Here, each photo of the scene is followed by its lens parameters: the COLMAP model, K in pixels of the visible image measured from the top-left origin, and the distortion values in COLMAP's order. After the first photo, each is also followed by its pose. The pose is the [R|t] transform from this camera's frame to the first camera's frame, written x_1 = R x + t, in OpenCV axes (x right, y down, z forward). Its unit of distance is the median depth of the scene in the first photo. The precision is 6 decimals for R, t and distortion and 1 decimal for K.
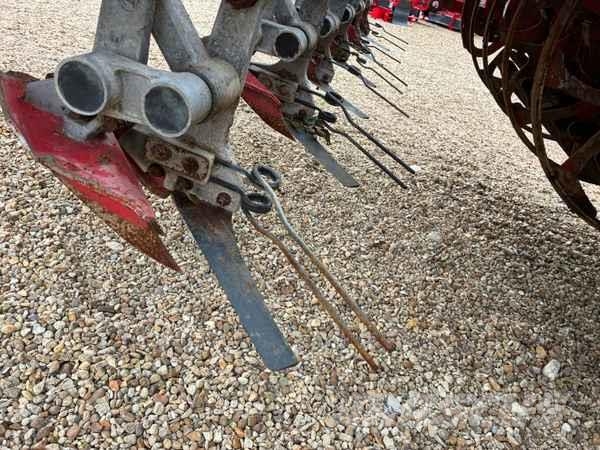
lens RADIAL K [[453.9, 0, 300.6], [0, 453.9, 216.9], [0, 0, 1]] dist [0.062847, -0.088724]
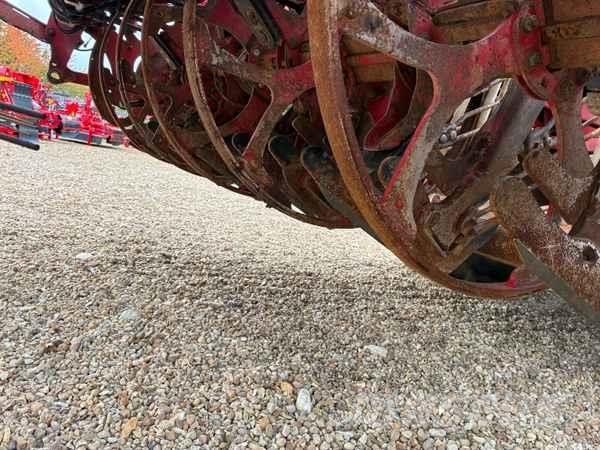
lens RADIAL K [[453.9, 0, 300.6], [0, 453.9, 216.9], [0, 0, 1]] dist [0.062847, -0.088724]
pose [[0.747868, -0.186438, 0.637130, 0.046102], [0.335313, 0.934412, -0.120164, 0.087697], [-0.572938, 0.303505, 0.761332, 0.193017]]
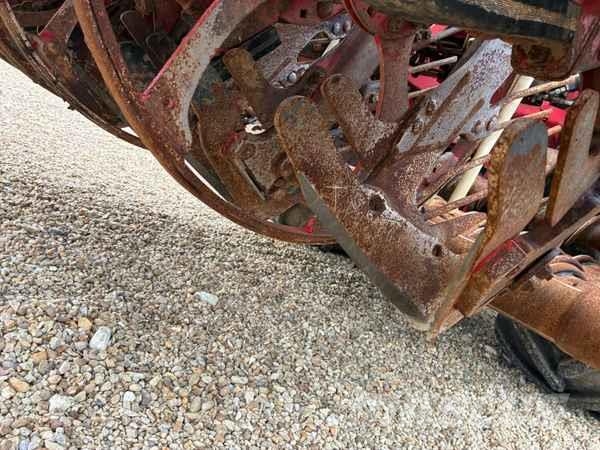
lens RADIAL K [[452.9, 0, 300.0], [0, 452.9, 225.0], [0, 0, 1]] dist [0.021043, -0.008166]
pose [[0.602410, -0.152691, 0.783446, 0.137362], [0.189729, 0.980792, 0.045266, 0.136347], [-0.775310, 0.121374, 0.619809, 0.183831]]
